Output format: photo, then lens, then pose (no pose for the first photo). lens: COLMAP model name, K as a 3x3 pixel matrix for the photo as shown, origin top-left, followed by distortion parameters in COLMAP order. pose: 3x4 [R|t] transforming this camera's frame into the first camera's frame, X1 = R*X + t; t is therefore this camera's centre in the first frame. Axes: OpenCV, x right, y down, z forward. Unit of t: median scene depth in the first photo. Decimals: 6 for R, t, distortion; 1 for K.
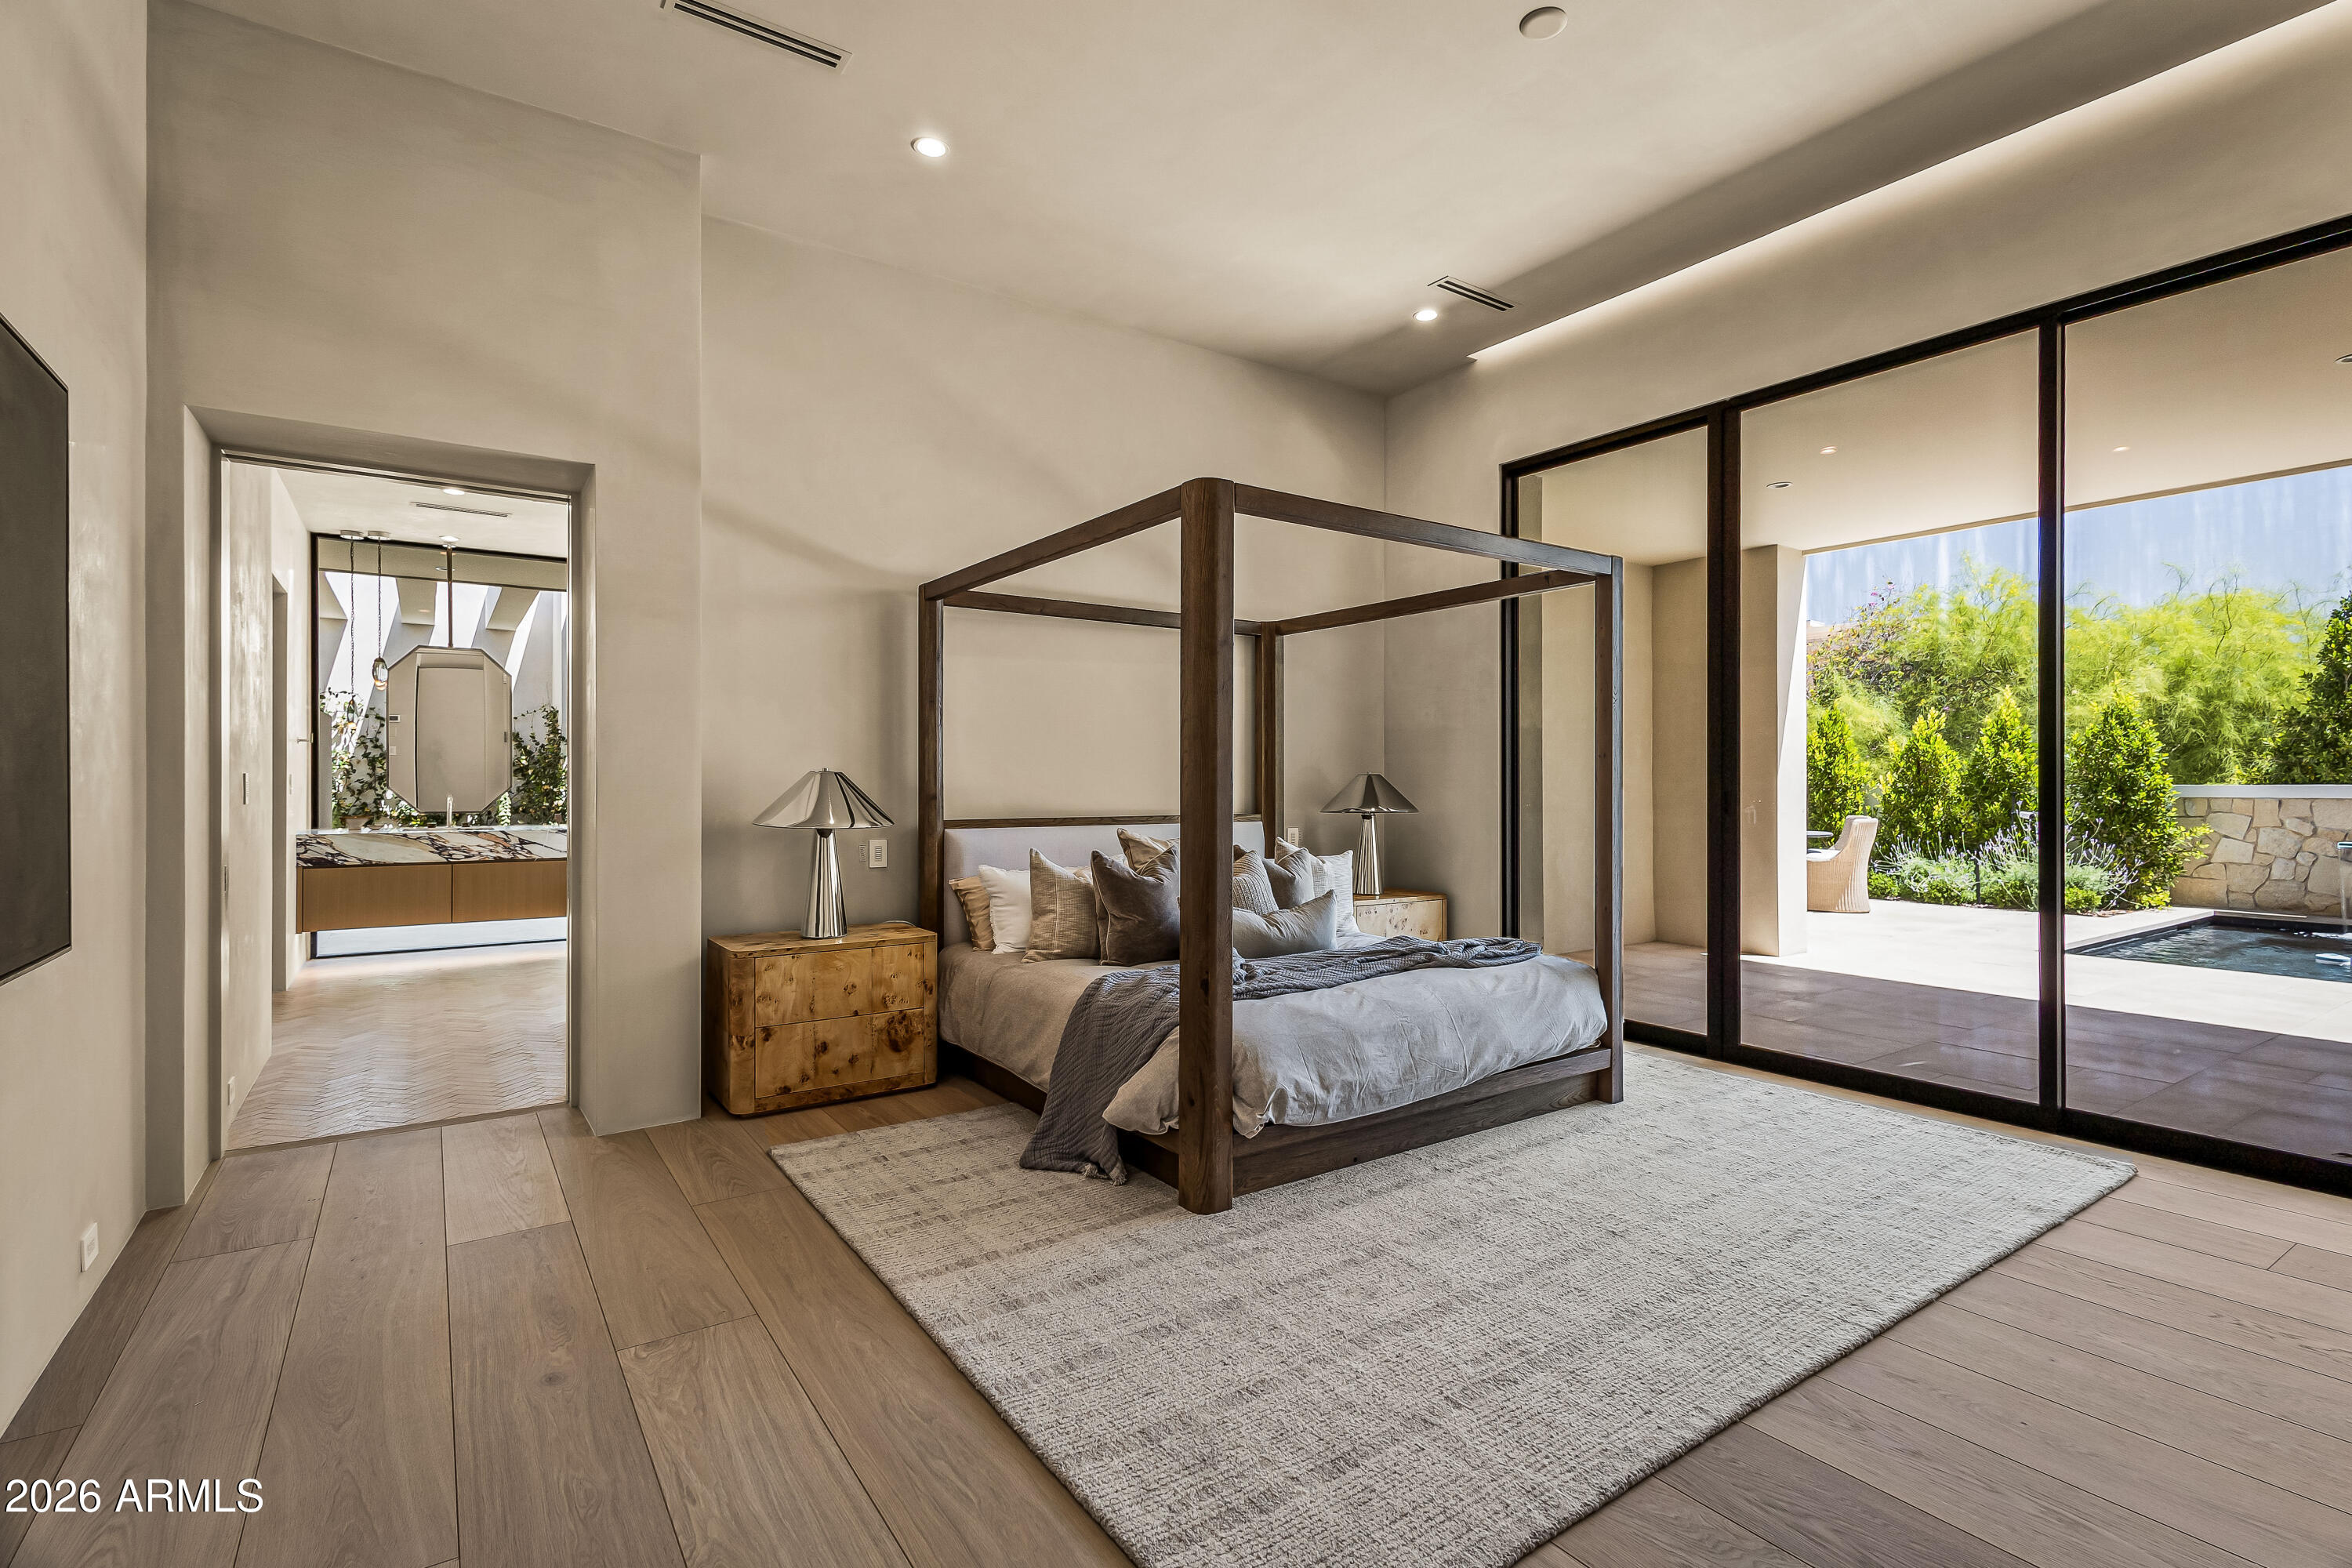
lens RADIAL K [[1099.4, 0, 1166.8], [0, 1099.4, 779.2], [0, 0, 1]] dist [0.002526, -0.000633]
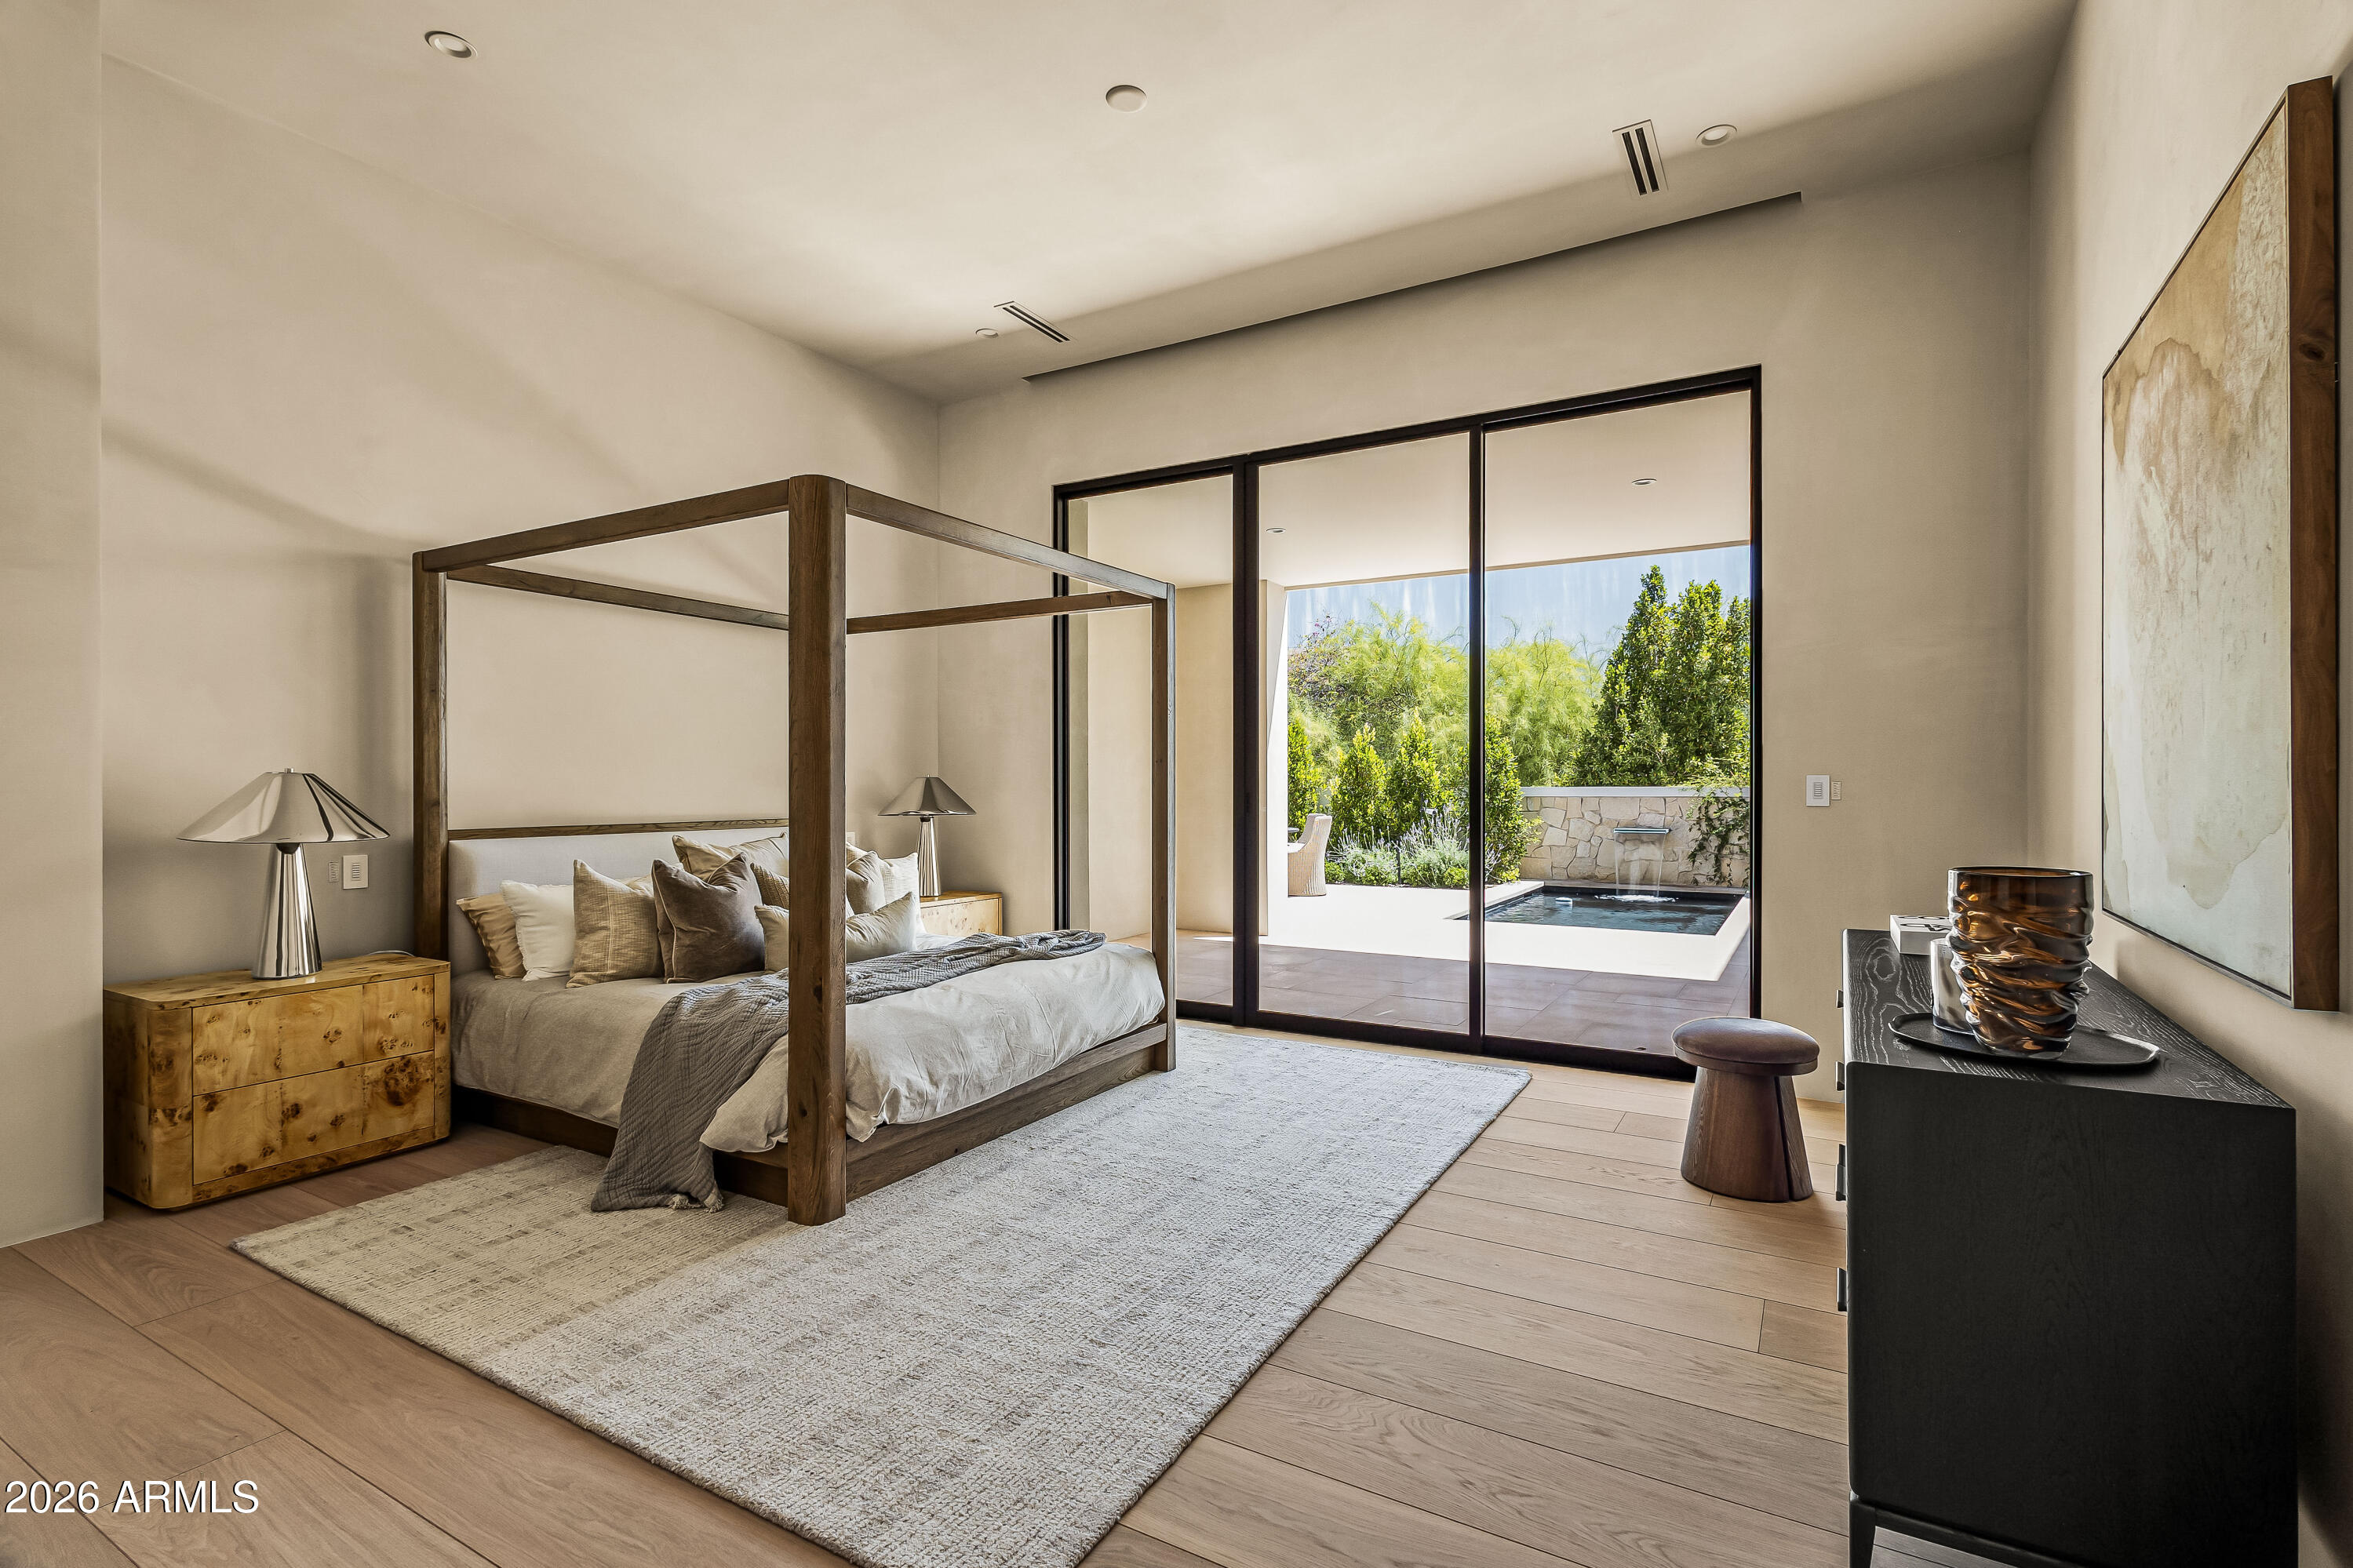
lens RADIAL K [[1143.6, 0, 1128.2], [0, 1143.6, 784.6], [0, 0, 1]] dist [0.001576, 0.000277]
pose [[0.902990, -0.000157, 0.429662, -0.130408], [-0.000744, 0.999998, 0.001930, -0.000025], [-0.429661, -0.002062, 0.902988, -0.034474]]
